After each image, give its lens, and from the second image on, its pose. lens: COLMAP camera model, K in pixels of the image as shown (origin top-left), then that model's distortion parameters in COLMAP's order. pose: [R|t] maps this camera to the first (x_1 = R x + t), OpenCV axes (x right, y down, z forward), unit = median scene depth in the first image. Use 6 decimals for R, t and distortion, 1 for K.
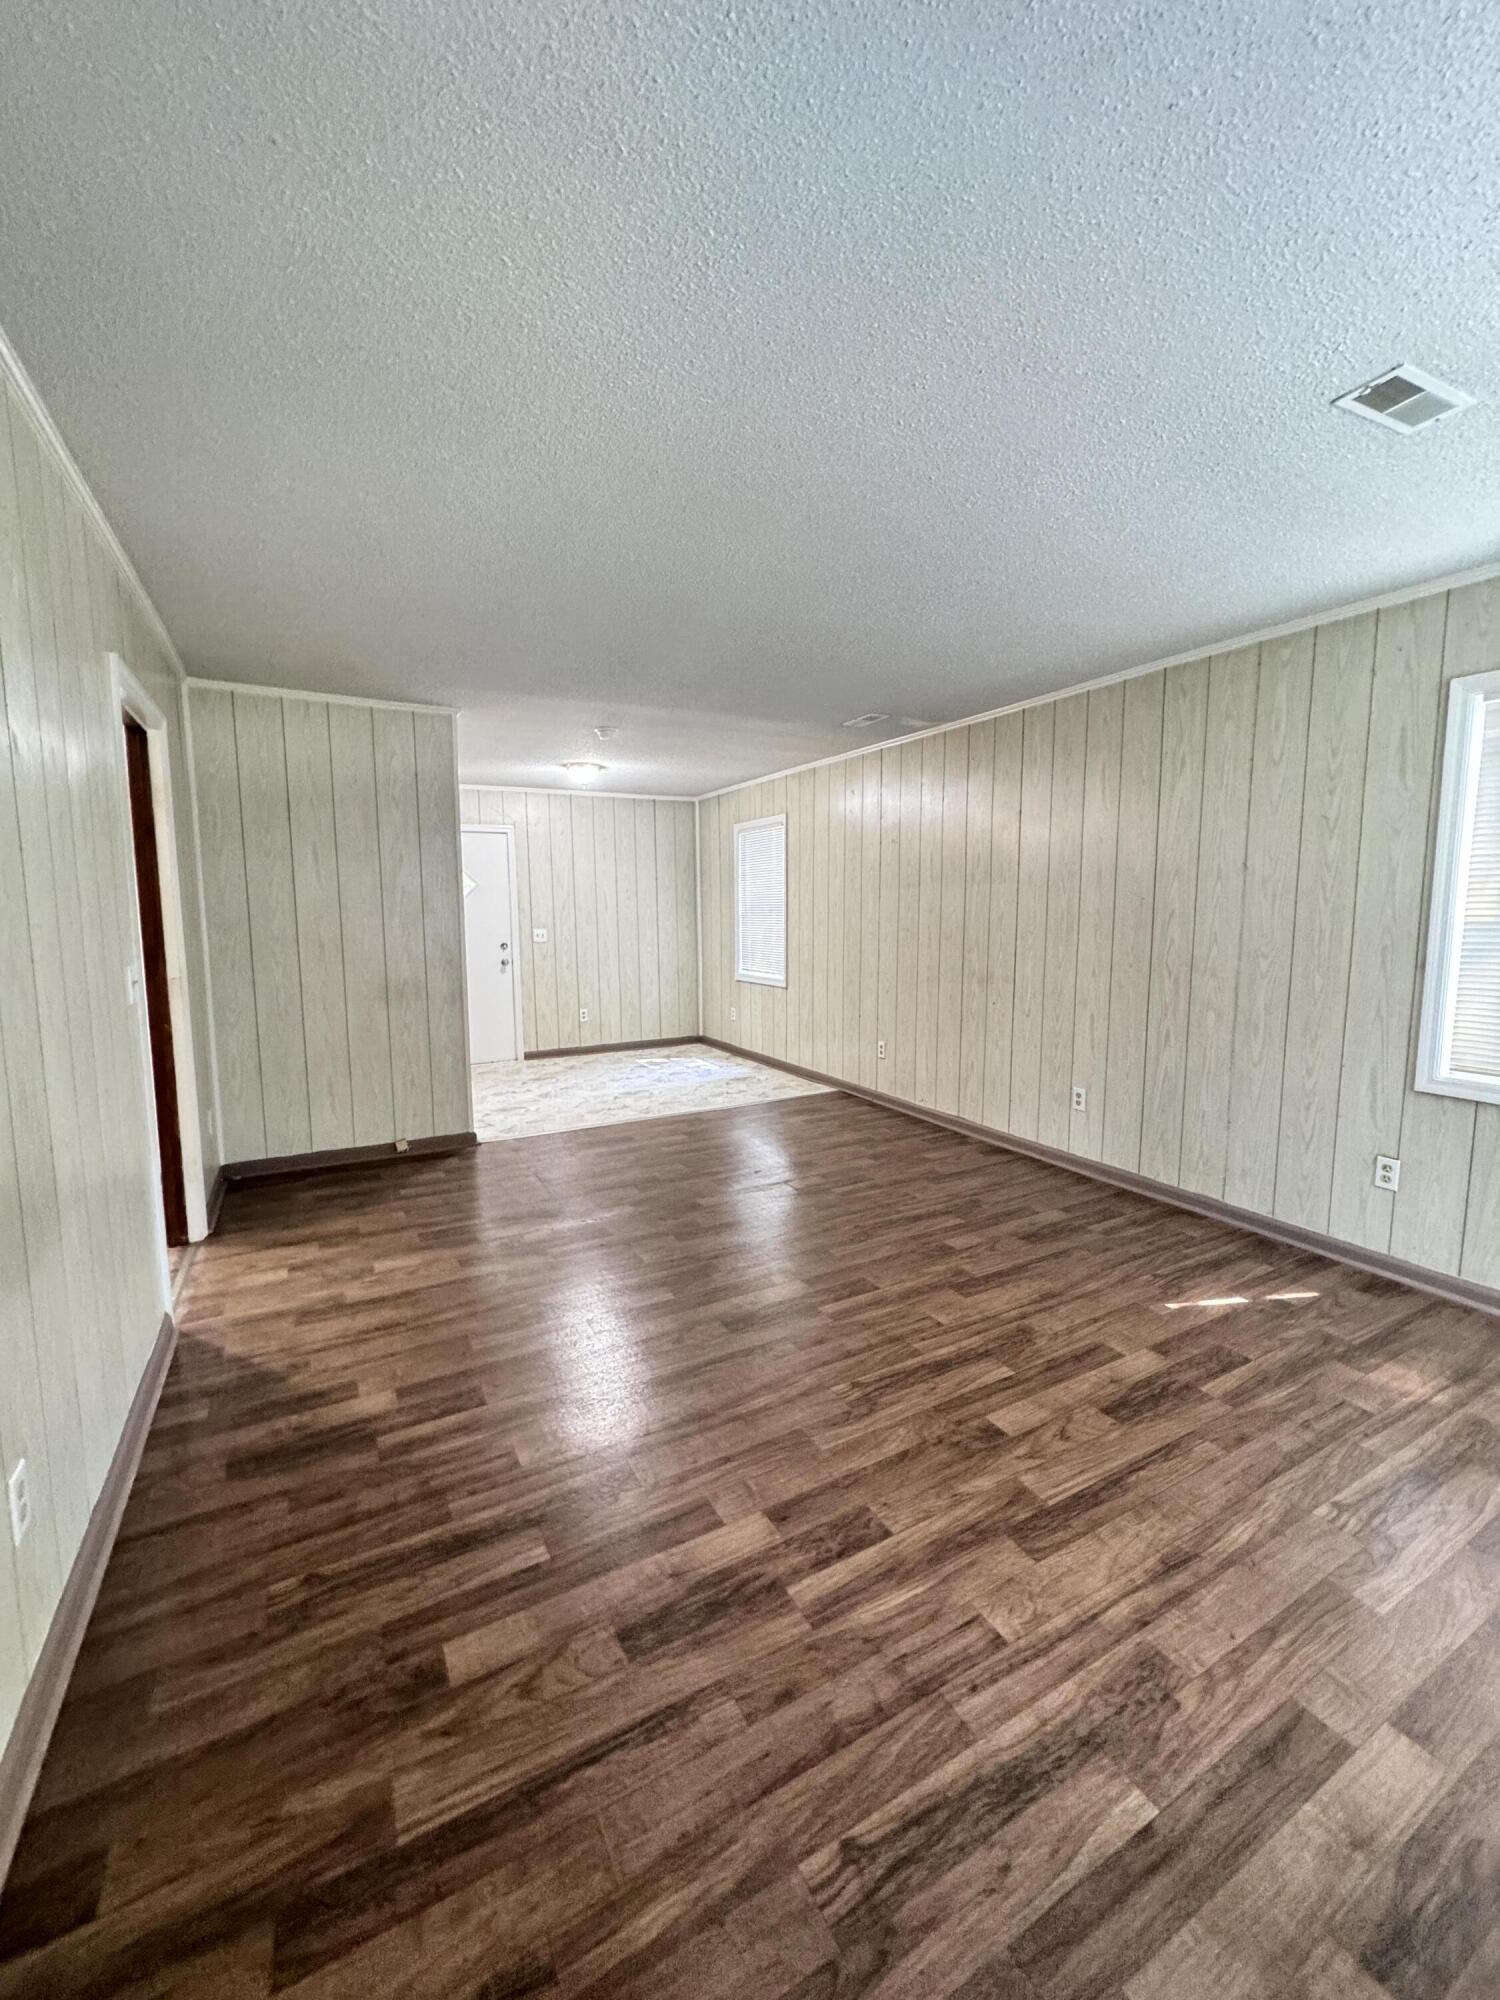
lens RADIAL K [[795.3, 0, 751.0], [0, 795.3, 997.4], [0, 0, 1]] dist [-0.001326, 0.000322]
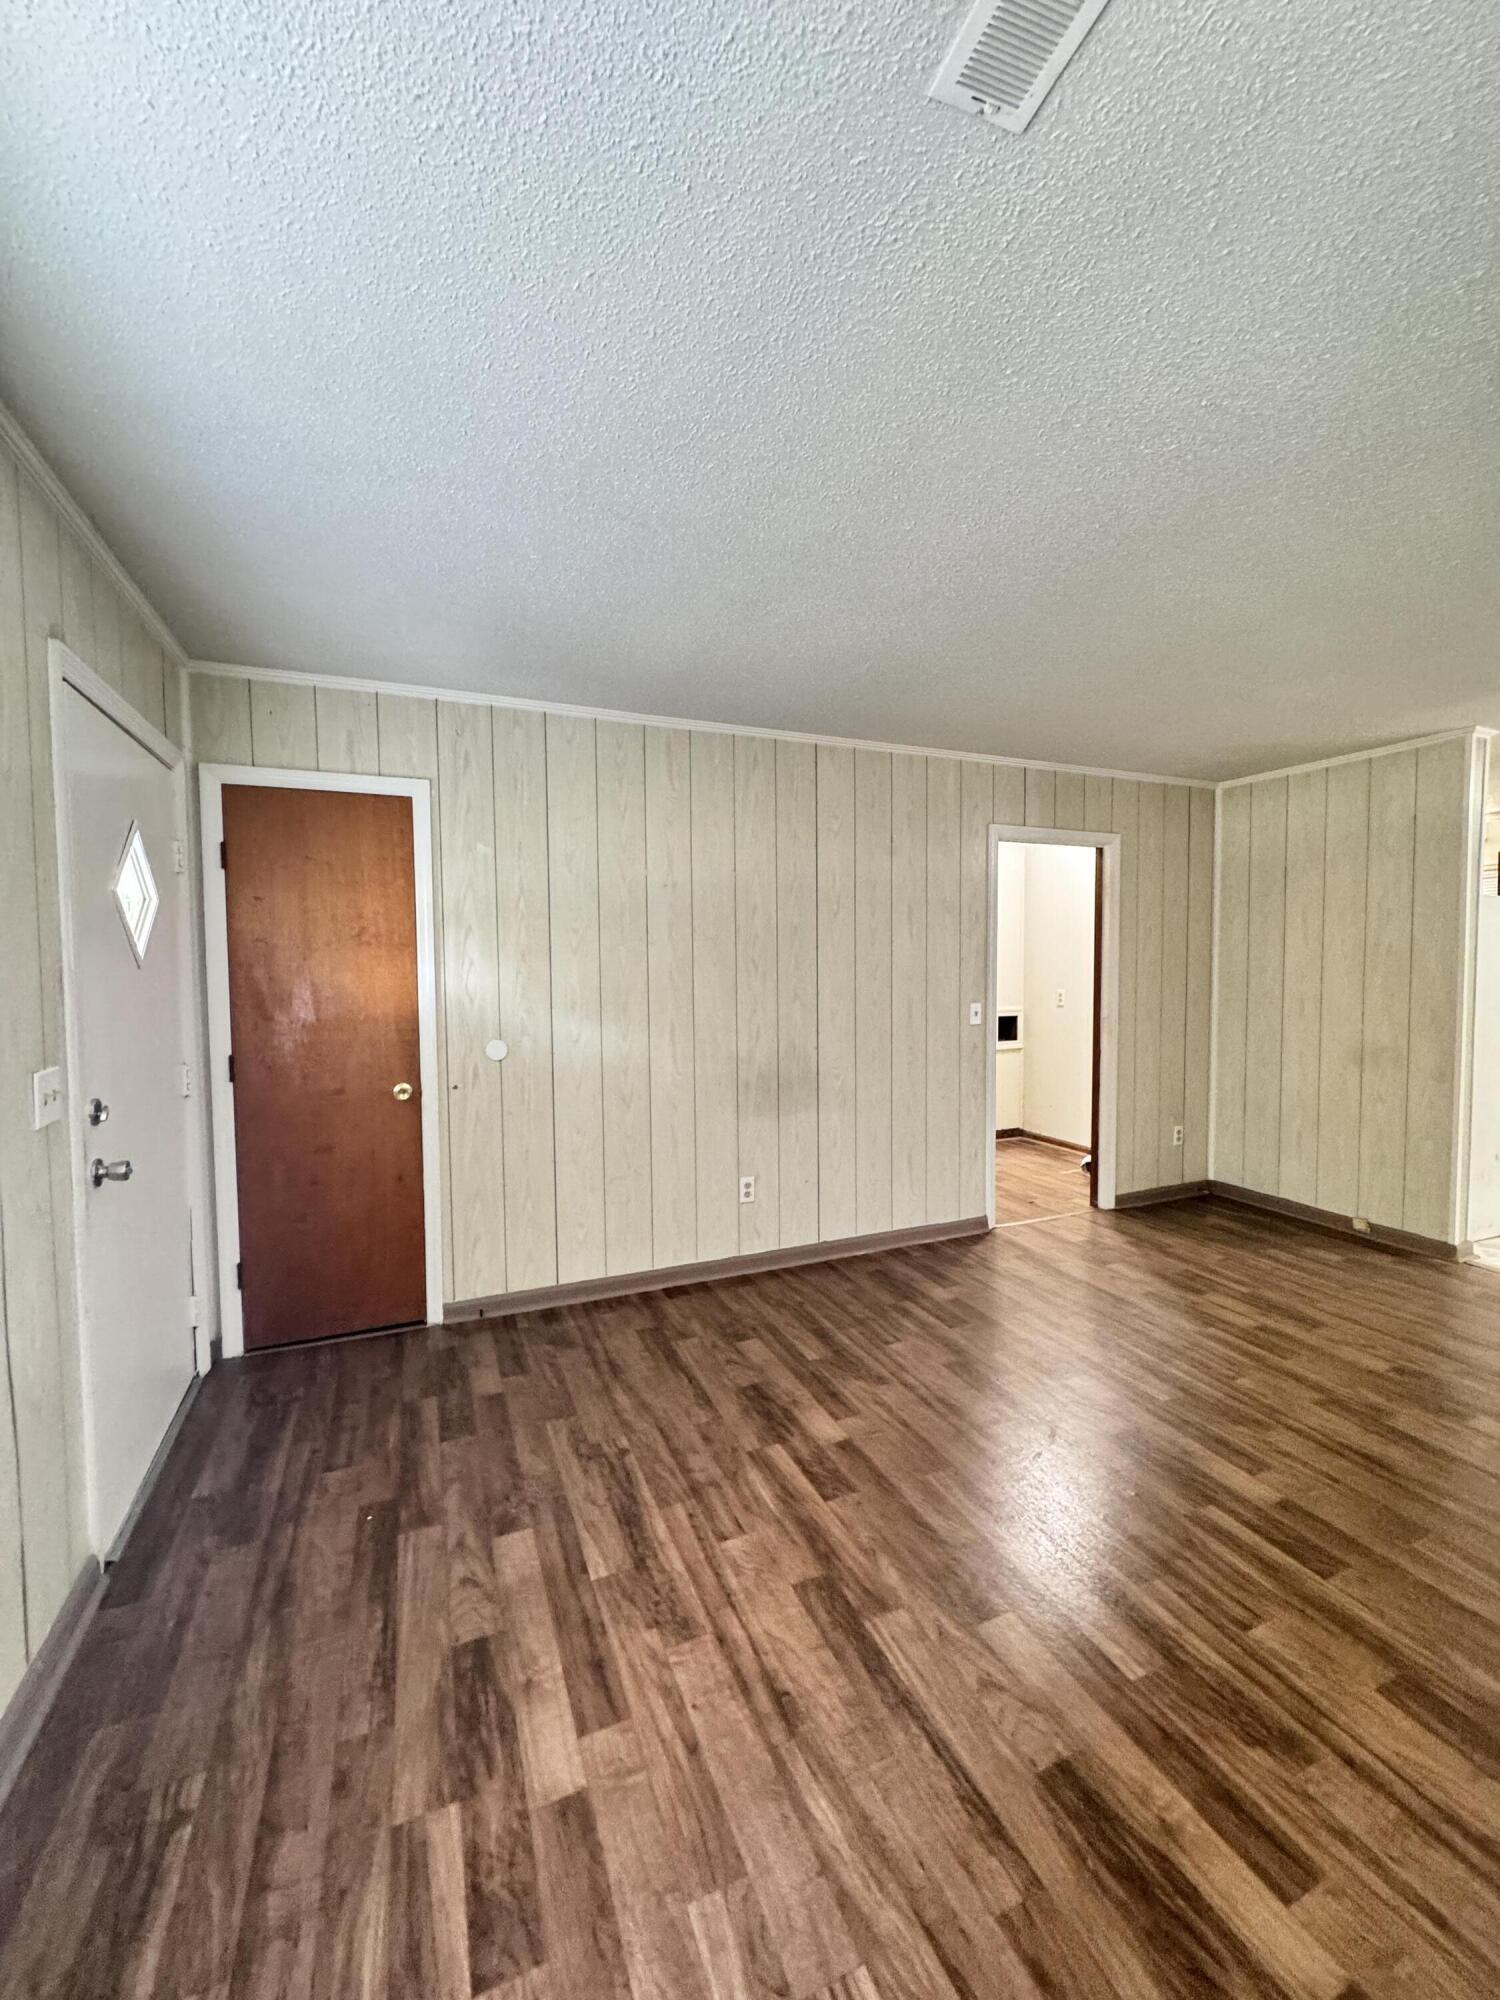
lens RADIAL K [[795.3, 0, 751.0], [0, 795.3, 997.4], [0, 0, 1]] dist [-0.001326, 0.000322]
pose [[-0.102099, 0.047378, -0.993645, 1.267953], [-0.104012, 0.992882, 0.058029, -0.128413], [0.989322, 0.109275, -0.096445, 0.869255]]
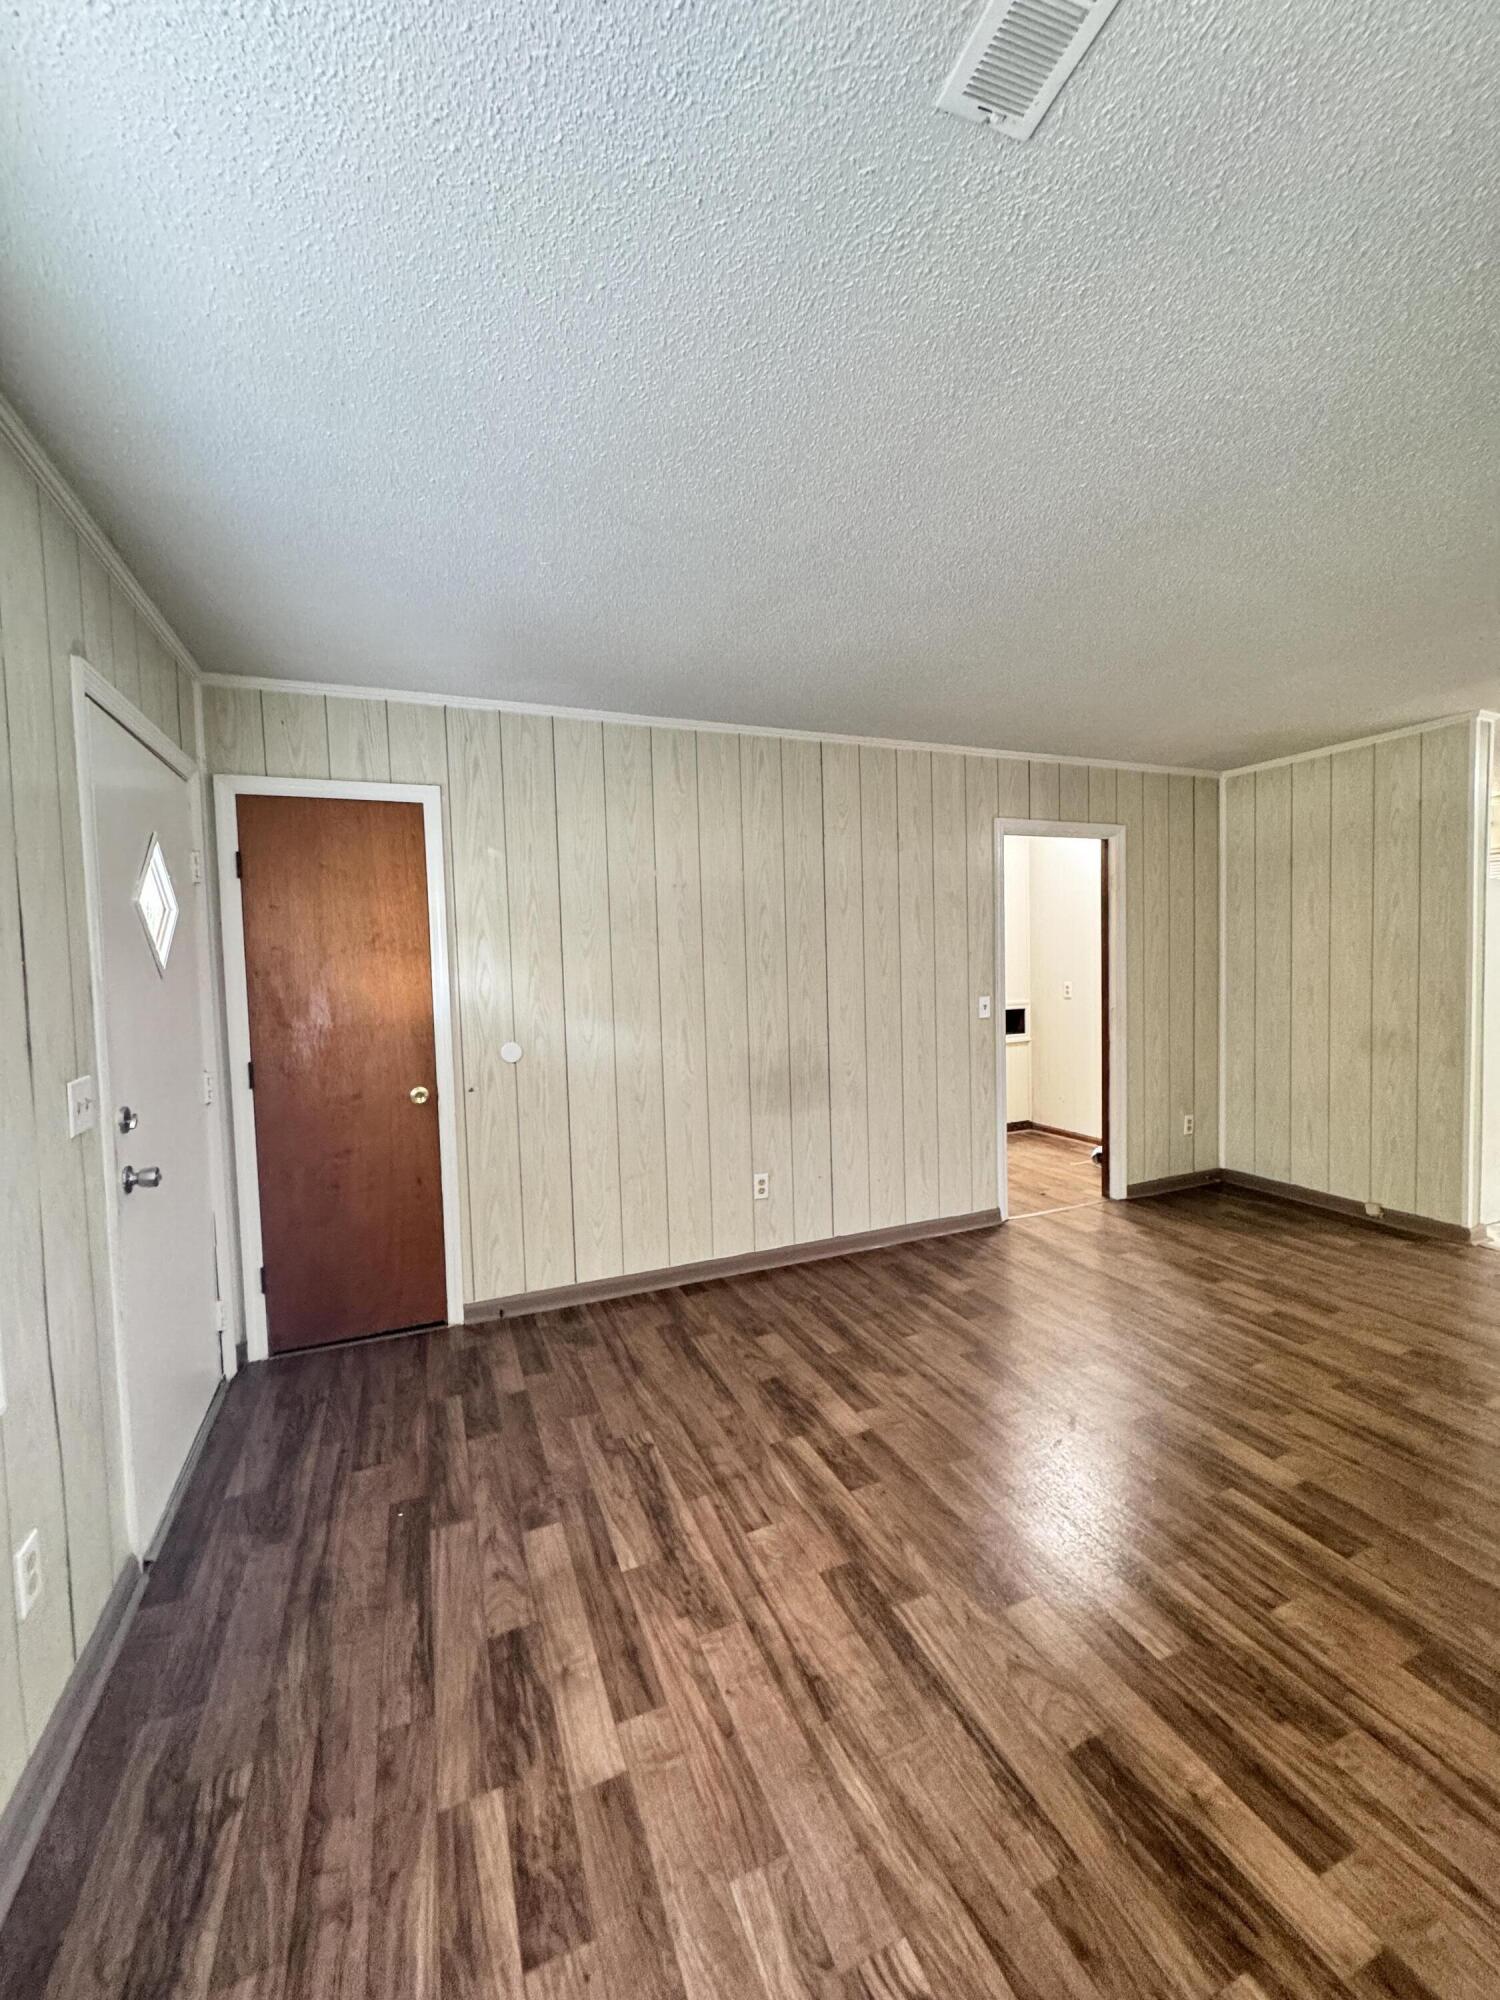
lens RADIAL K [[795.3, 0, 751.0], [0, 795.3, 997.4], [0, 0, 1]] dist [-0.001326, 0.000322]
pose [[-0.106133, 0.051029, -0.993042, 1.282203], [-0.083978, 0.994654, 0.060087, -0.125522], [0.990799, 0.089771, -0.101280, 0.854727]]
